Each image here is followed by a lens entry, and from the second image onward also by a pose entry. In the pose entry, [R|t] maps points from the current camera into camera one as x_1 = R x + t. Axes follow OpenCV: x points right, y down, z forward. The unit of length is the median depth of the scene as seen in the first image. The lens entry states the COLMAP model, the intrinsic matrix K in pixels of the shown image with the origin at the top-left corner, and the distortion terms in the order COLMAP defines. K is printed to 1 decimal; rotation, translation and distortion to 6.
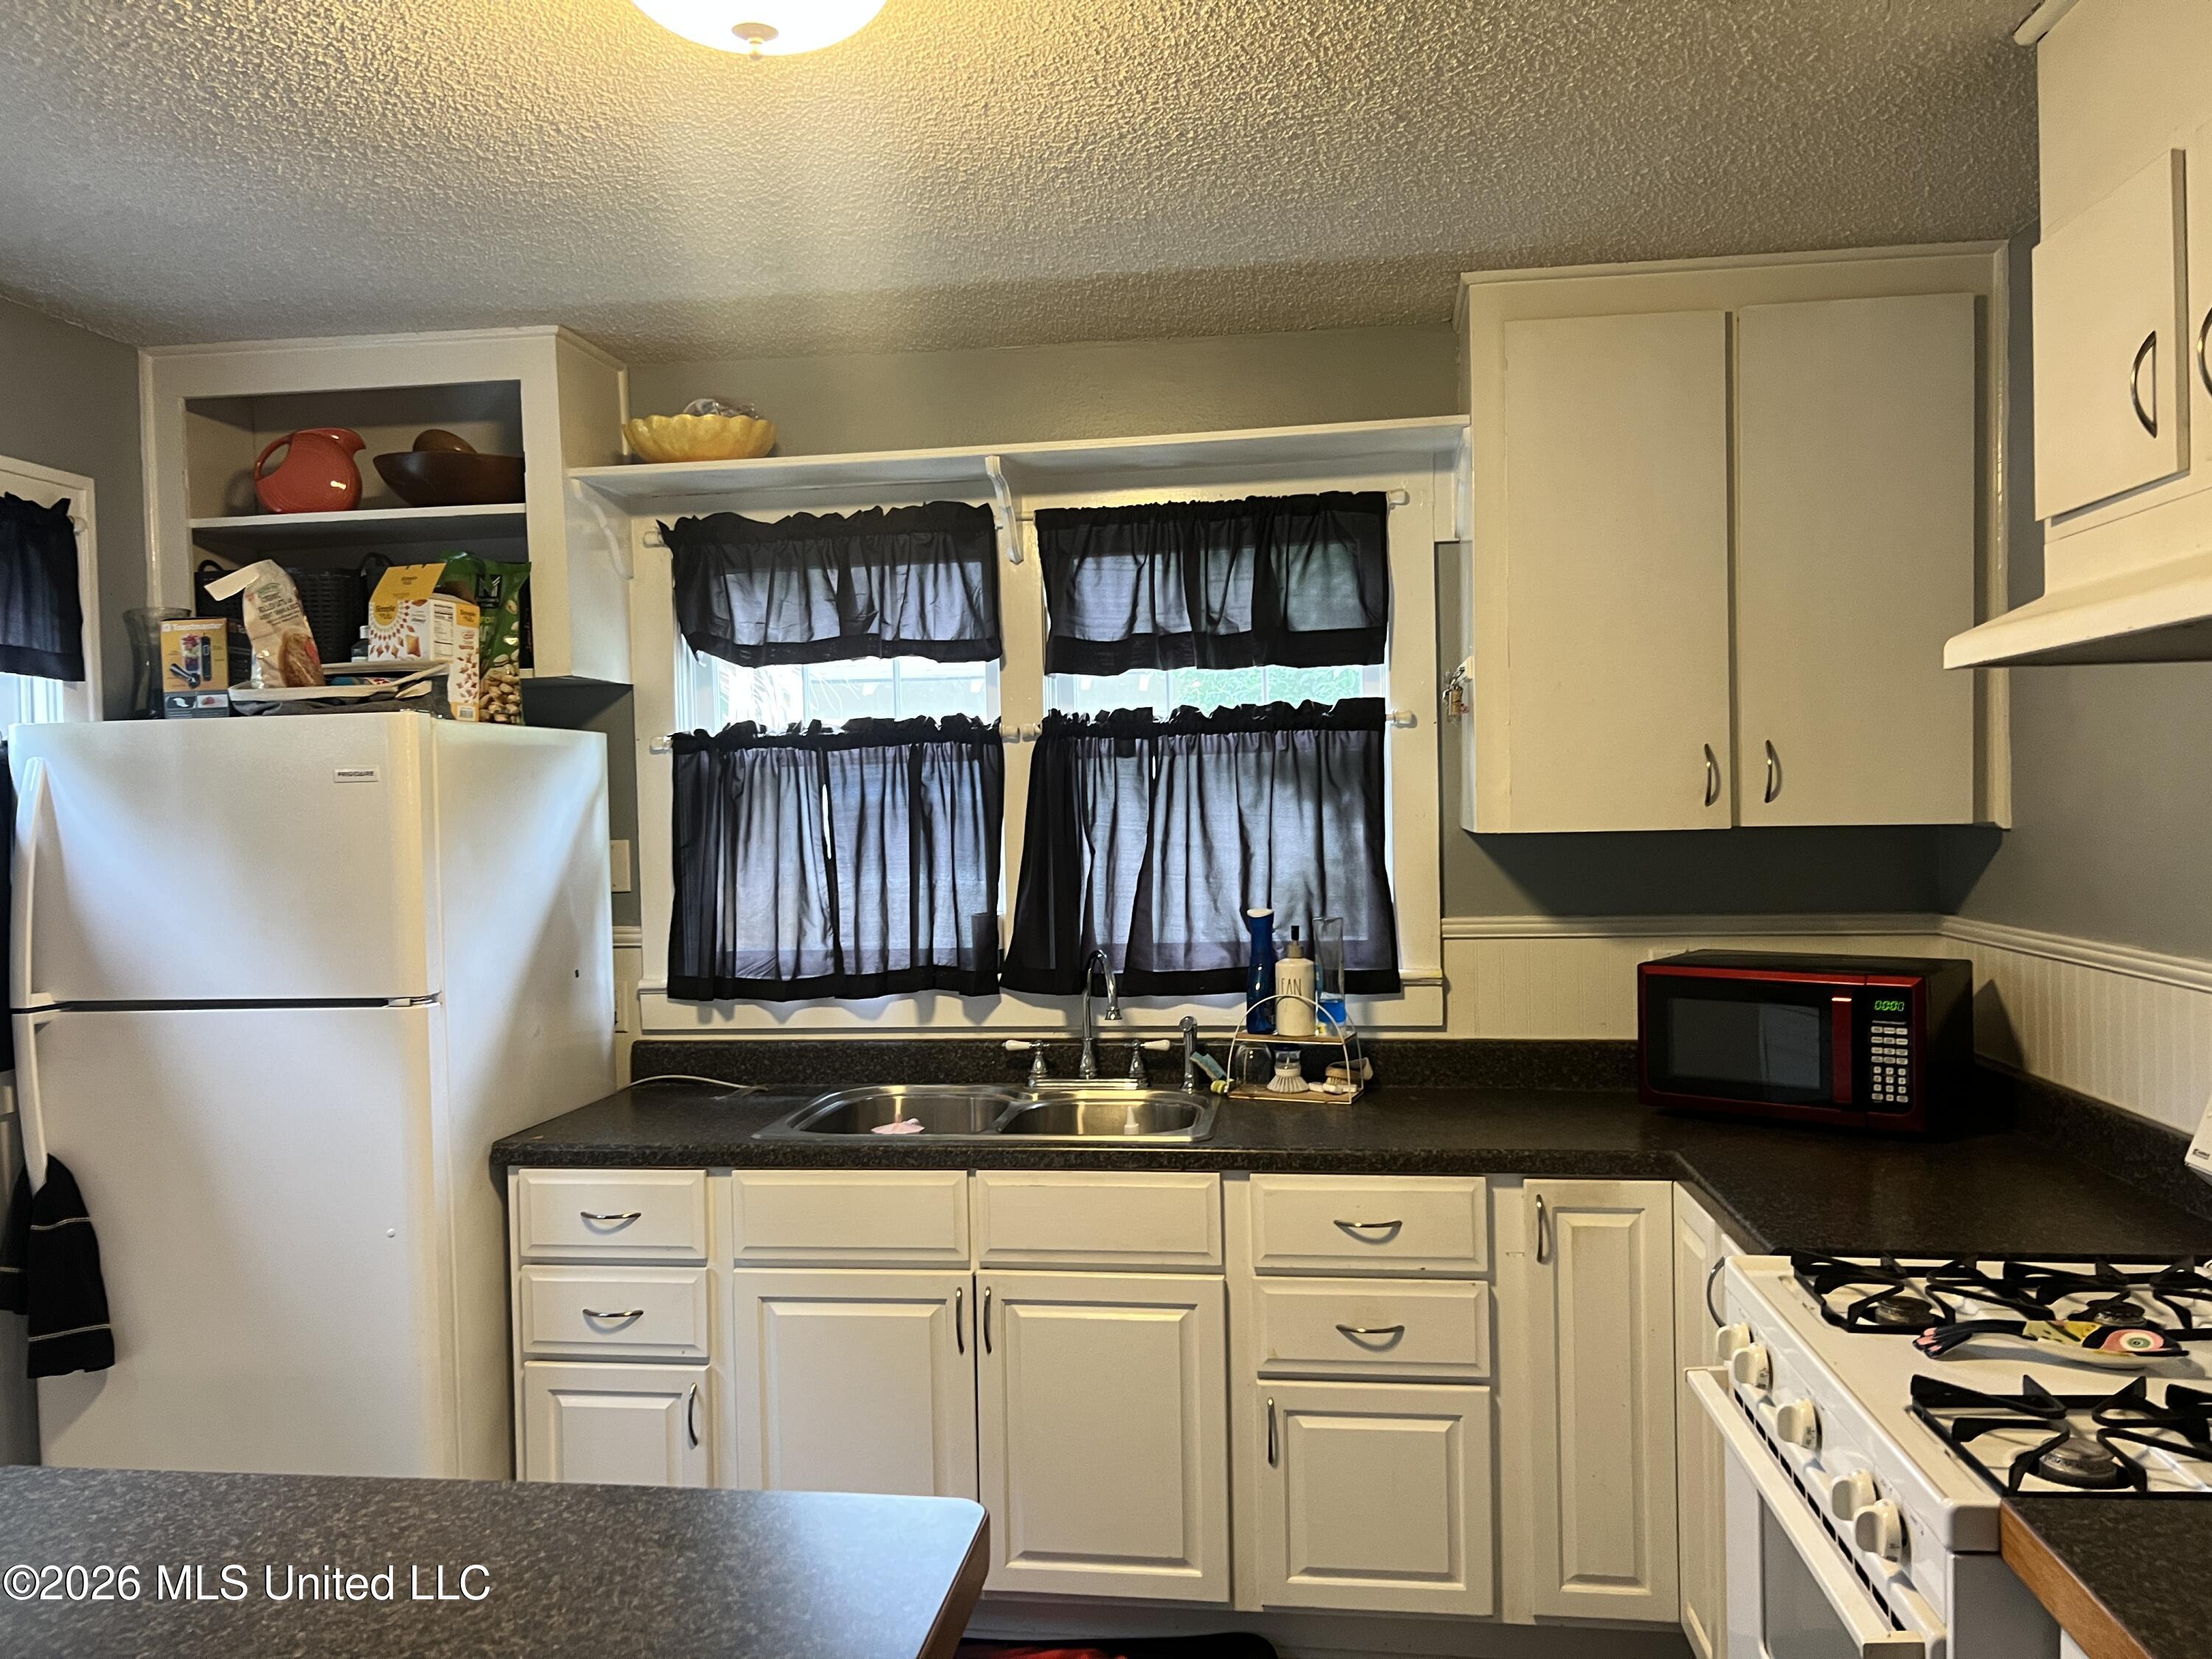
lens RADIAL K [[1661.5, 0, 1094.8], [0, 1661.5, 844.9], [0, 0, 1]] dist [0.061288, -0.070069]
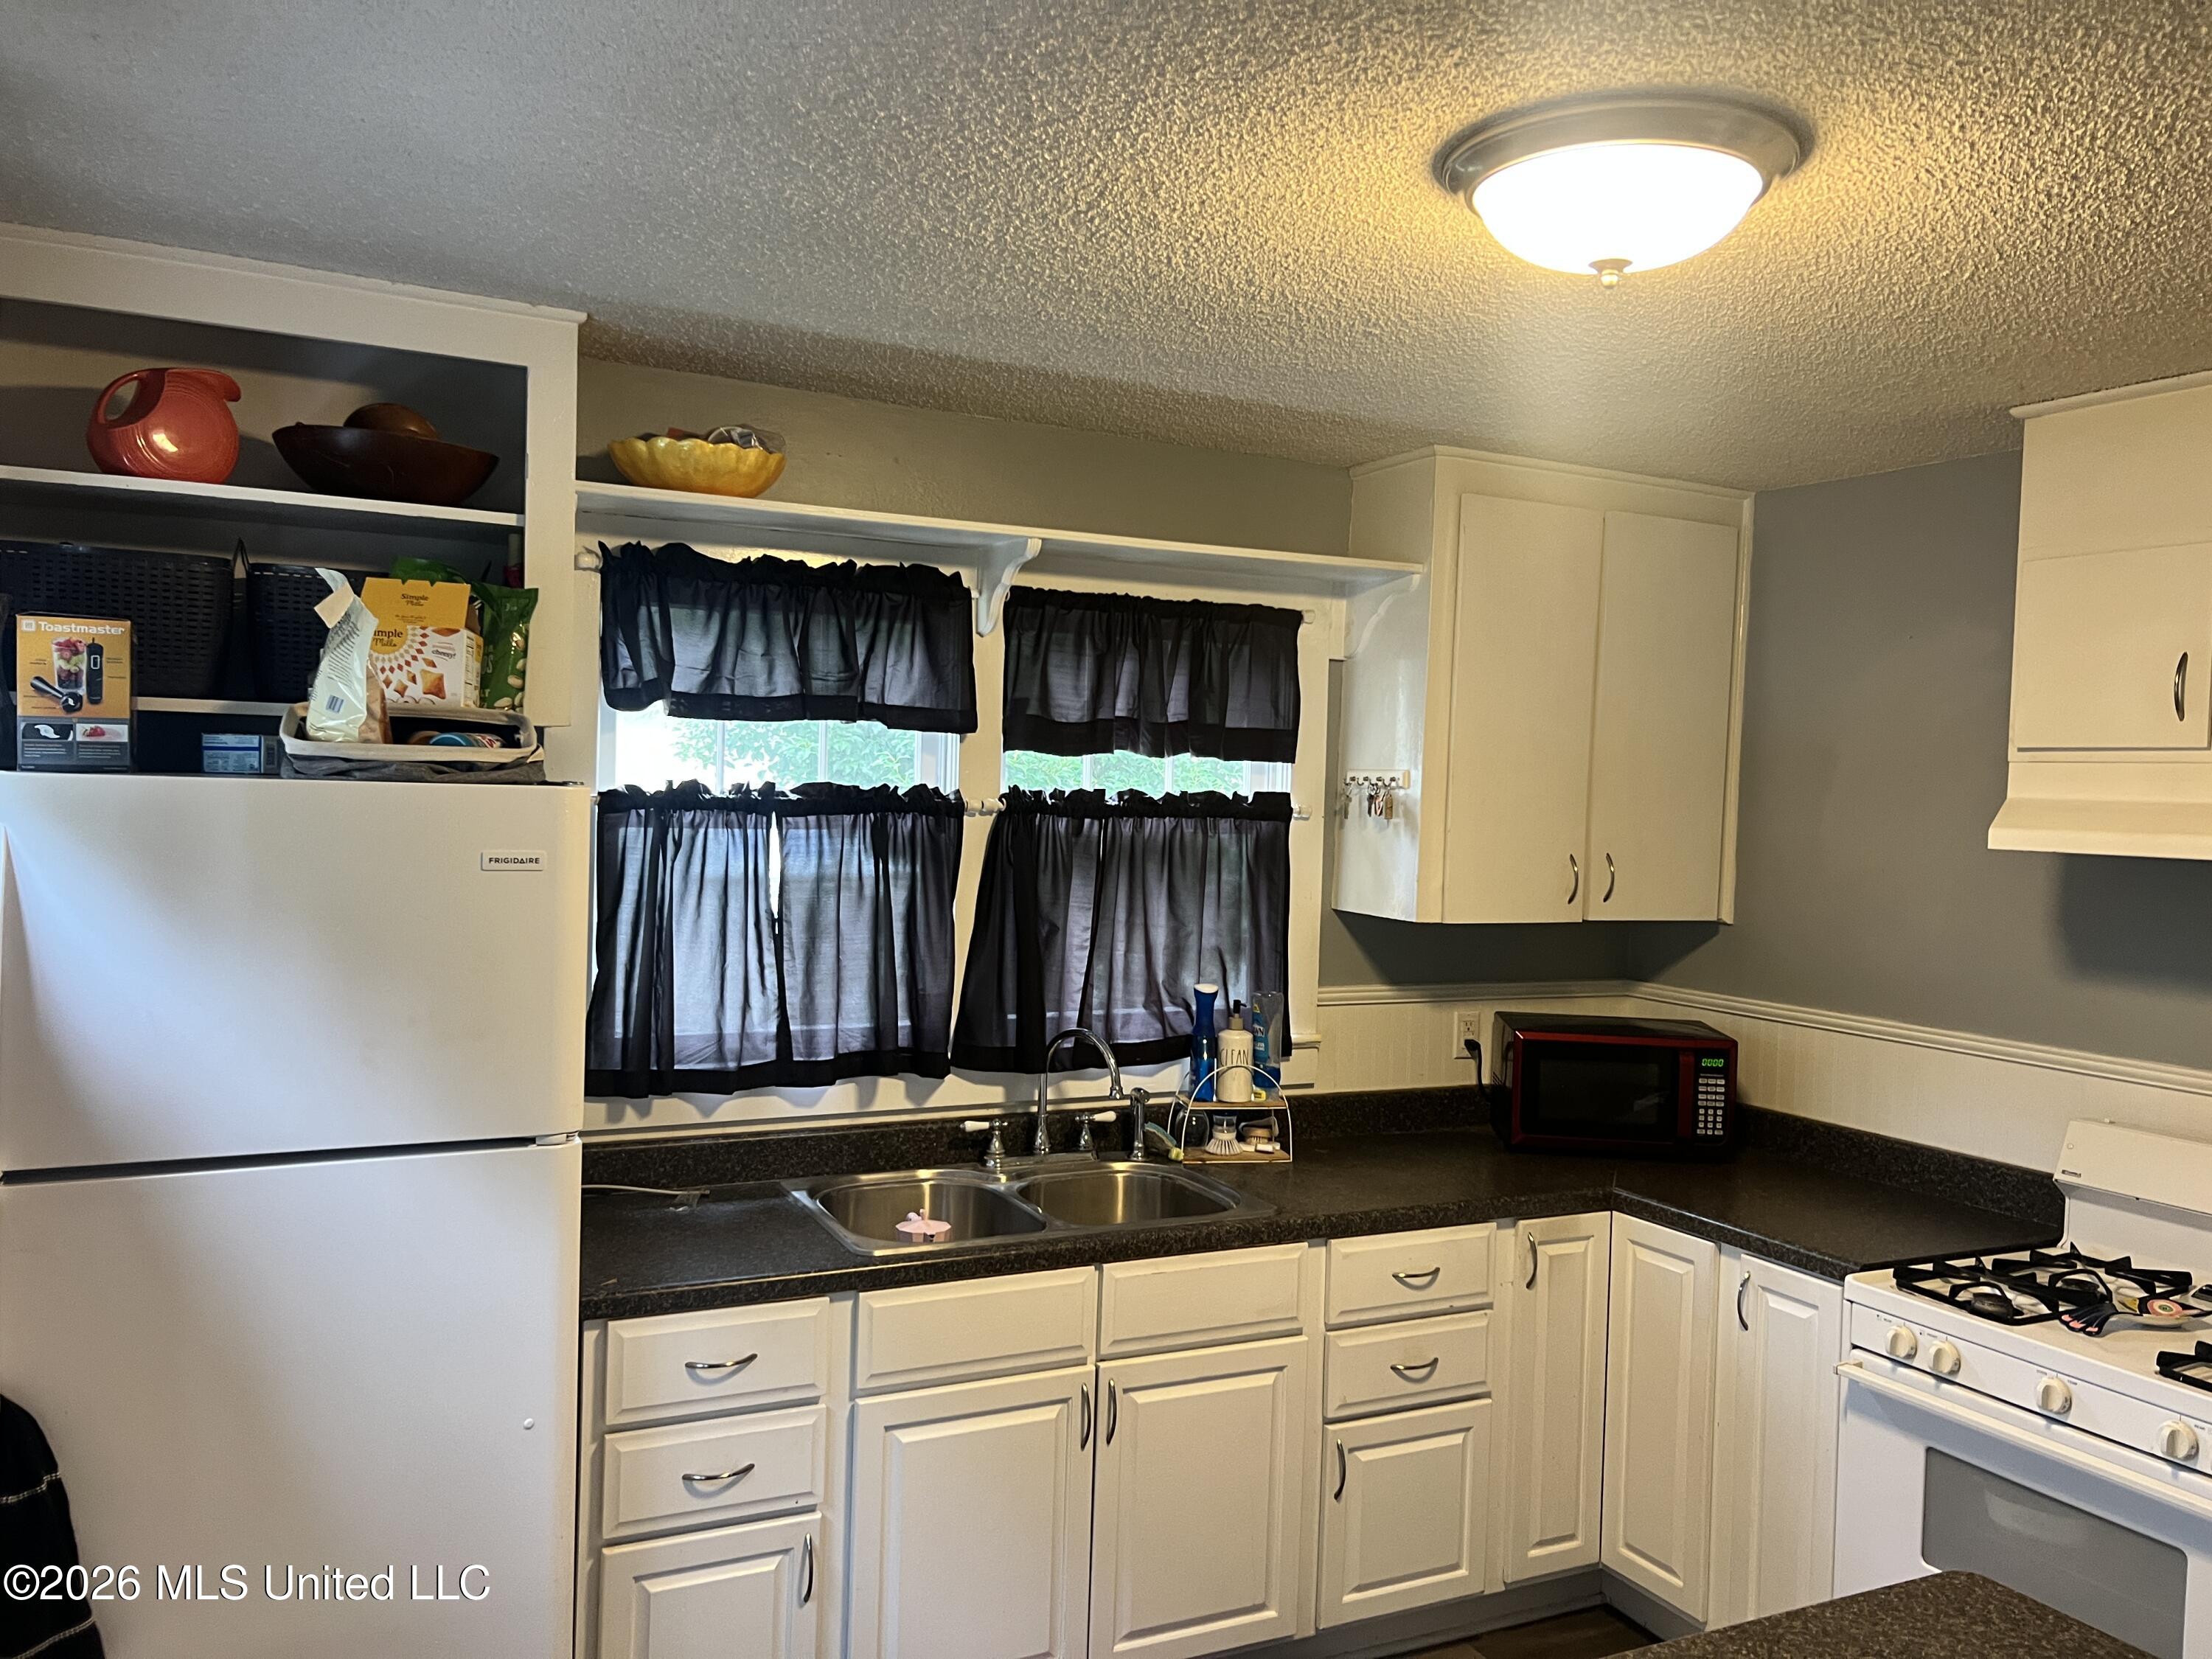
lens RADIAL K [[1661.5, 0, 1125.2], [0, 1661.5, 833.6], [0, 0, 1]] dist [0.061288, -0.070069]
pose [[0.823159, 0.031567, 0.566932, -0.587297], [-0.035321, 0.999367, -0.004362, -0.055841], [-0.566711, -0.016434, 0.823753, 0.151772]]
